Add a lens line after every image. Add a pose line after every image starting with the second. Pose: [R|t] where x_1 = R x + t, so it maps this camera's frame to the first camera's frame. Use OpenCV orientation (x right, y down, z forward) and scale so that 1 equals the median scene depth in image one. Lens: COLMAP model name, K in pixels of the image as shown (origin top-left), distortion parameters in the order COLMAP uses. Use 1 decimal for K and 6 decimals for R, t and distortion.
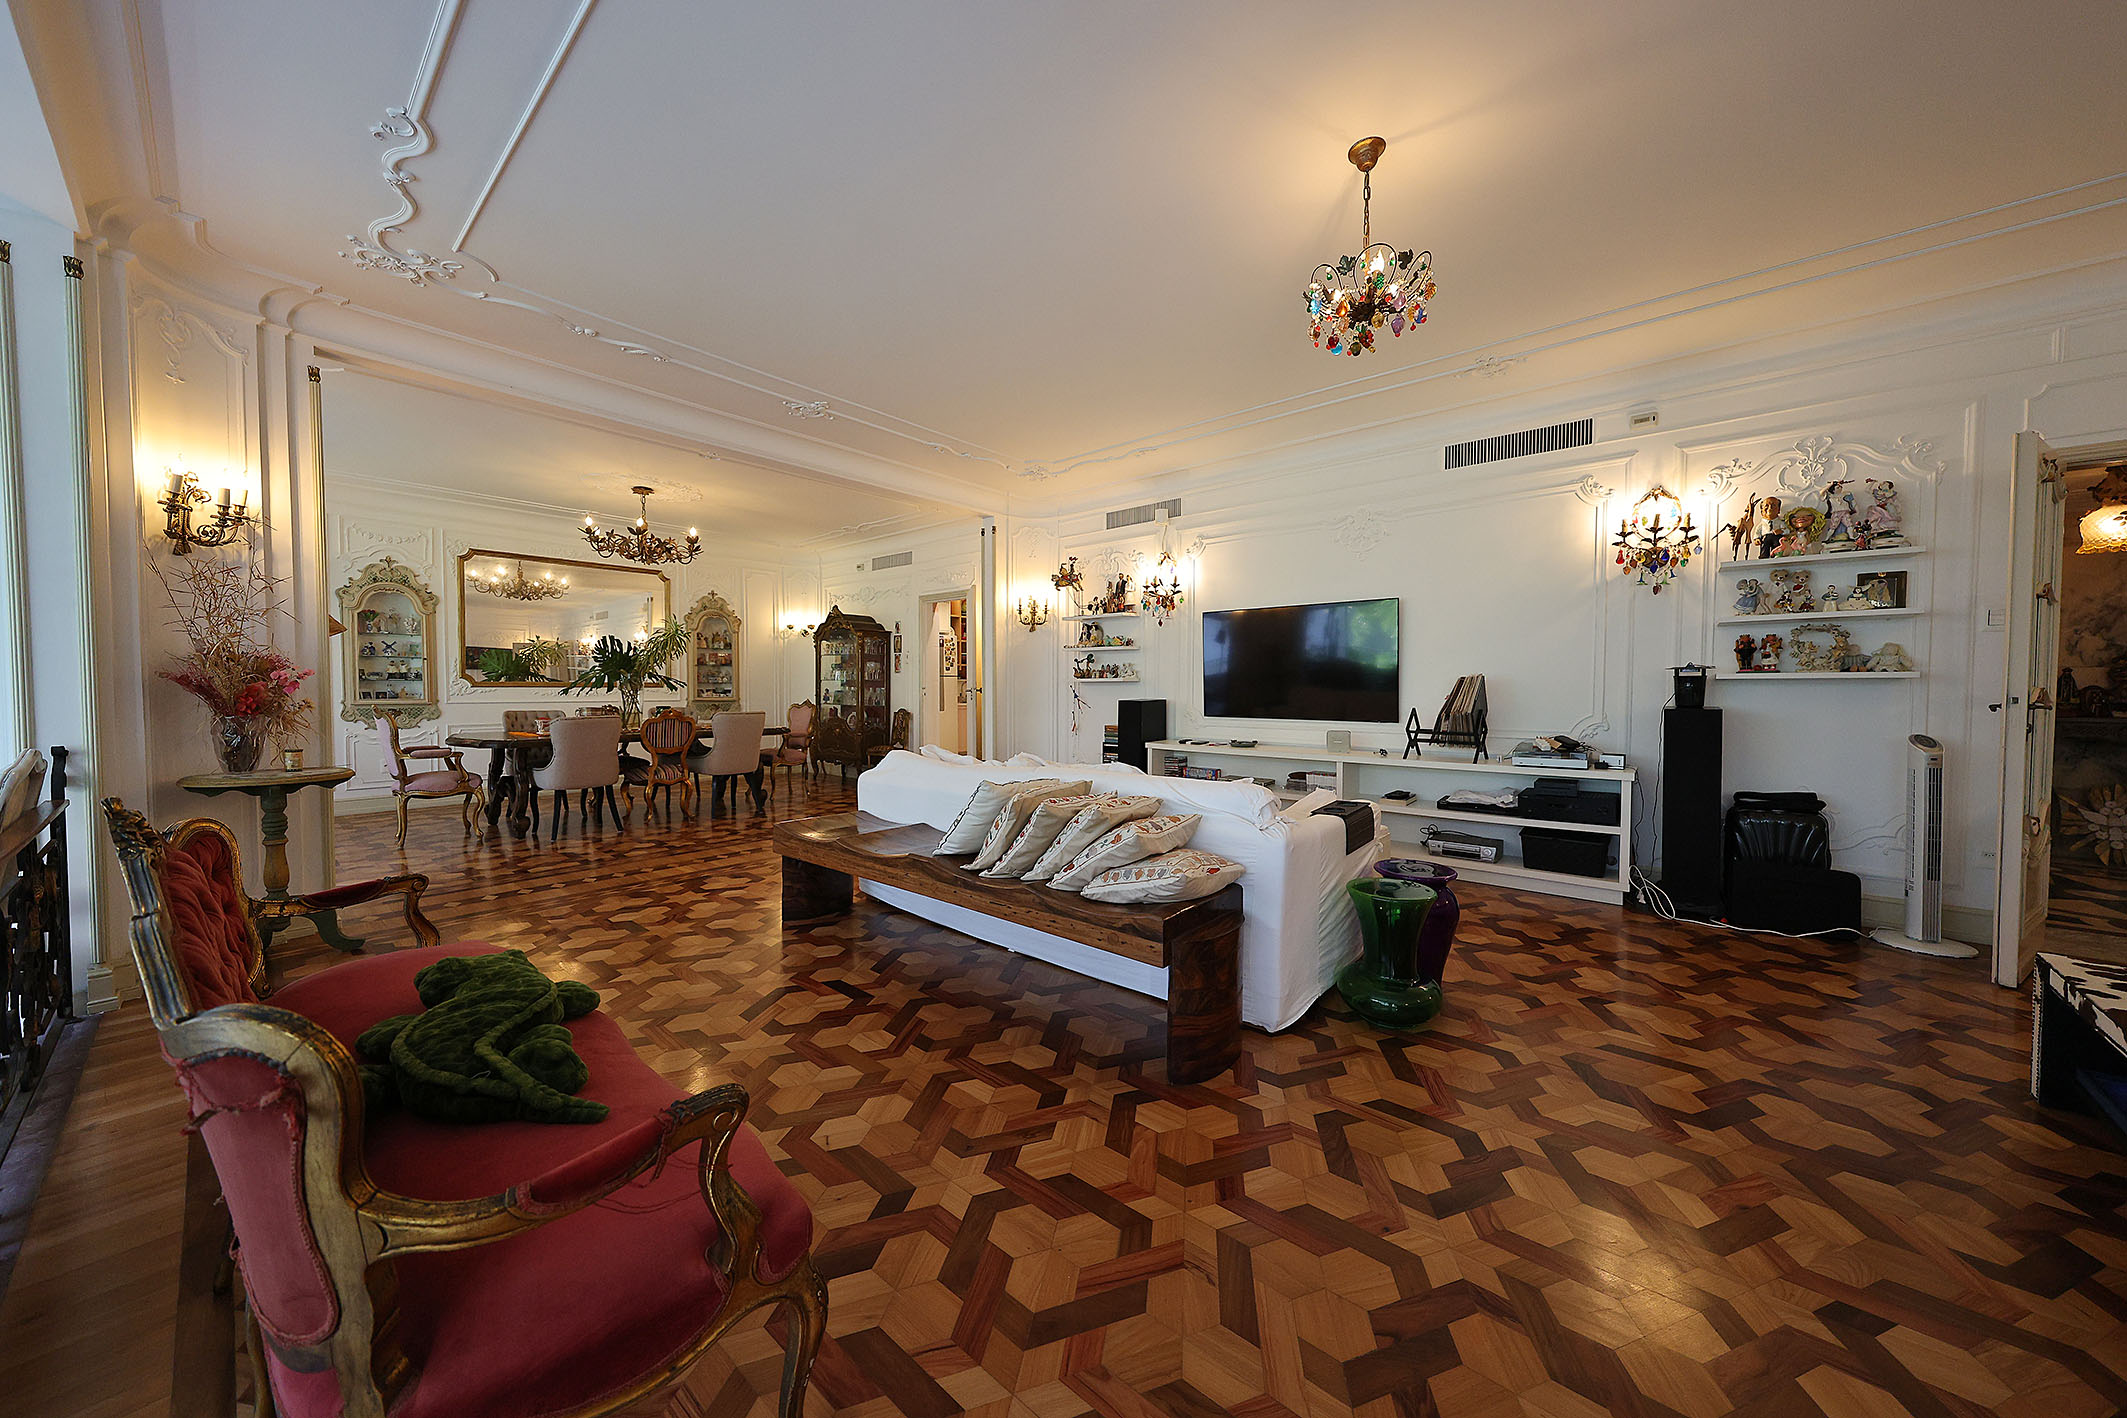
lens RADIAL K [[711.9, 0, 1063.5], [0, 711.9, 709.0], [0, 0, 1]] dist [0.000006, -0.000084]
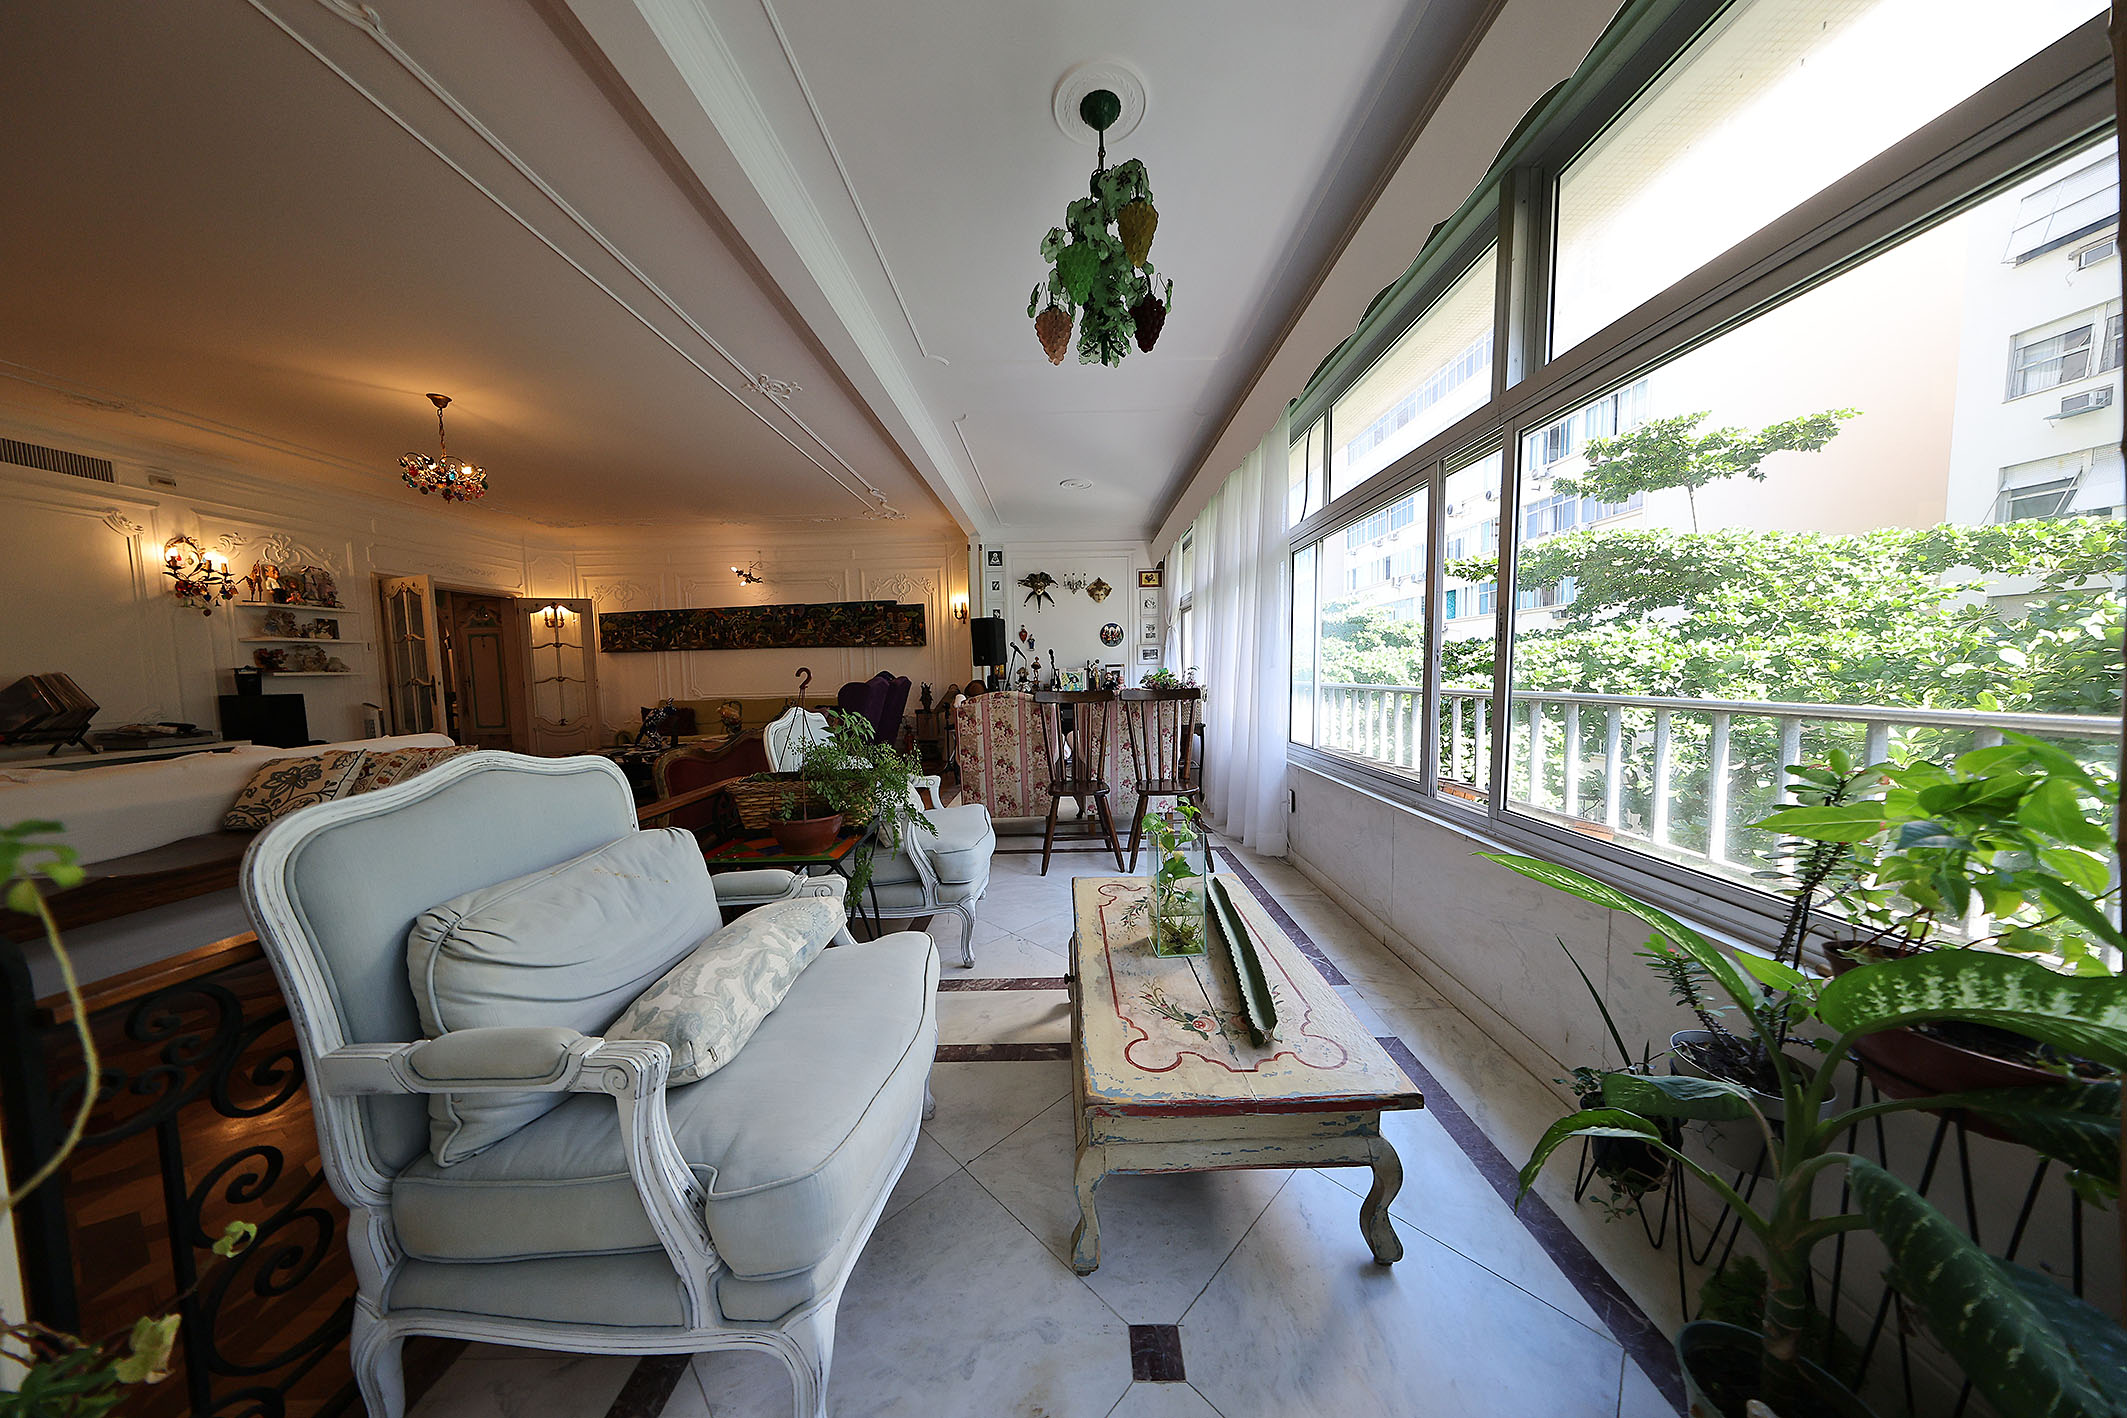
lens RADIAL K [[608.2, 0, 1062.0], [0, 608.2, 712.5], [0, 0, 1]] dist [-0.006906, 0.000010]
pose [[-0.647027, -0.042948, 0.761256, -0.712668], [0.041682, 0.994927, 0.091559, -0.006977], [-0.761327, 0.090972, -0.641955, 0.307395]]
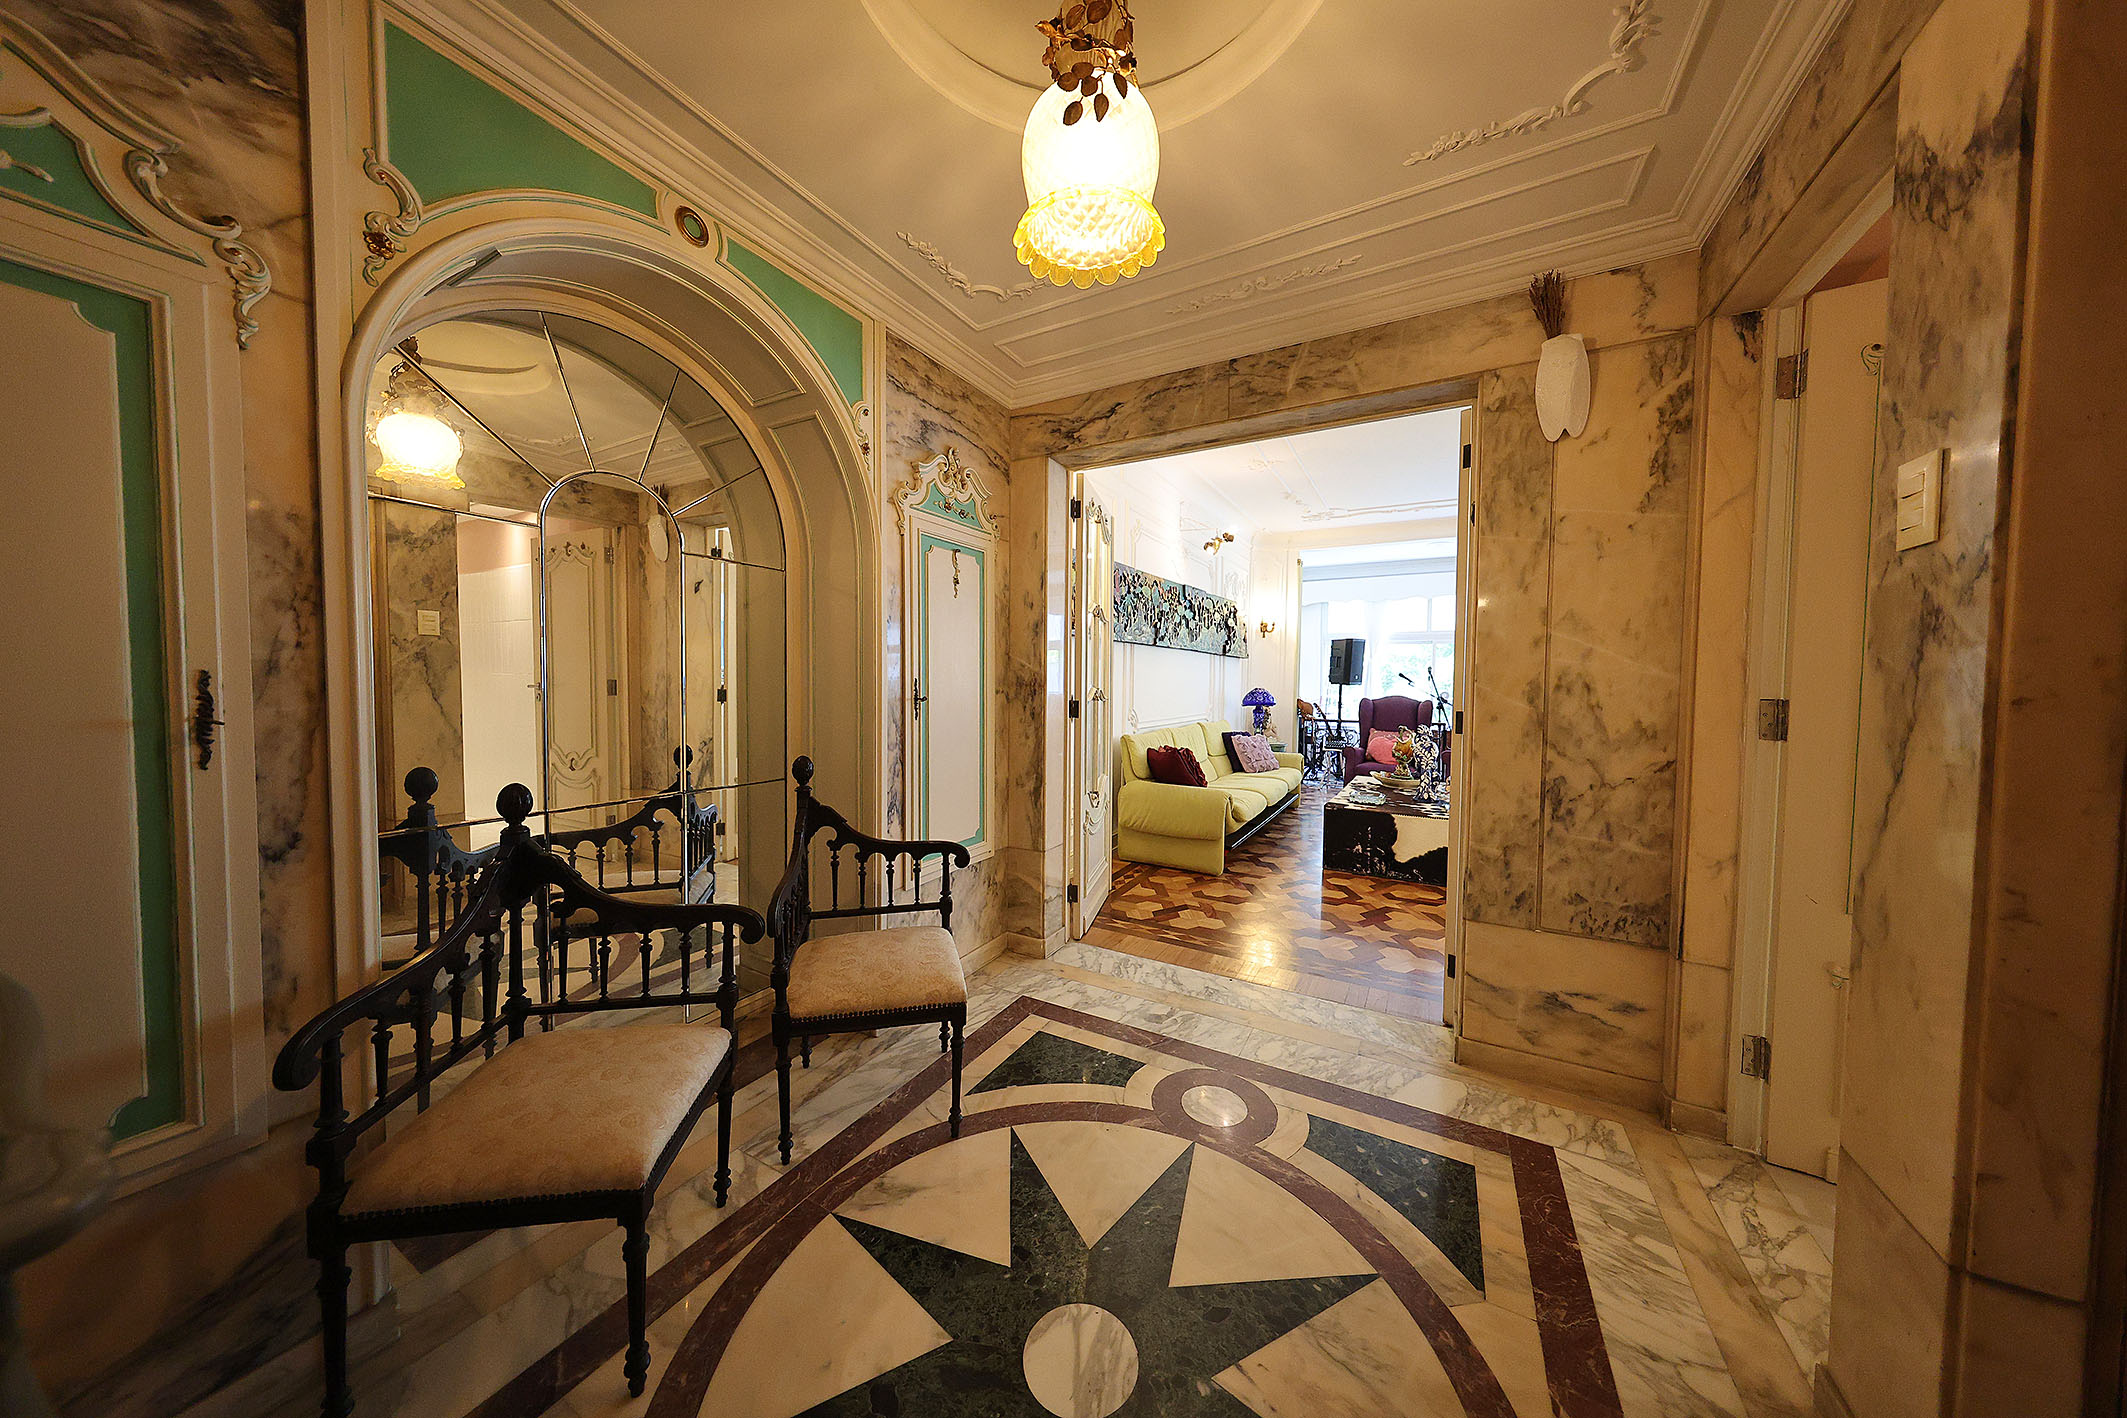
lens RADIAL K [[664.5, 0, 1063.5], [0, 664.5, 709.0], [0, 0, 1]] dist [0.001325, -0.000008]
pose [[-0.980909, -0.002510, -0.194450, 0.980026], [-0.016052, 0.997549, 0.068099, -0.027697], [0.193803, 0.069920, -0.978546, 0.821564]]
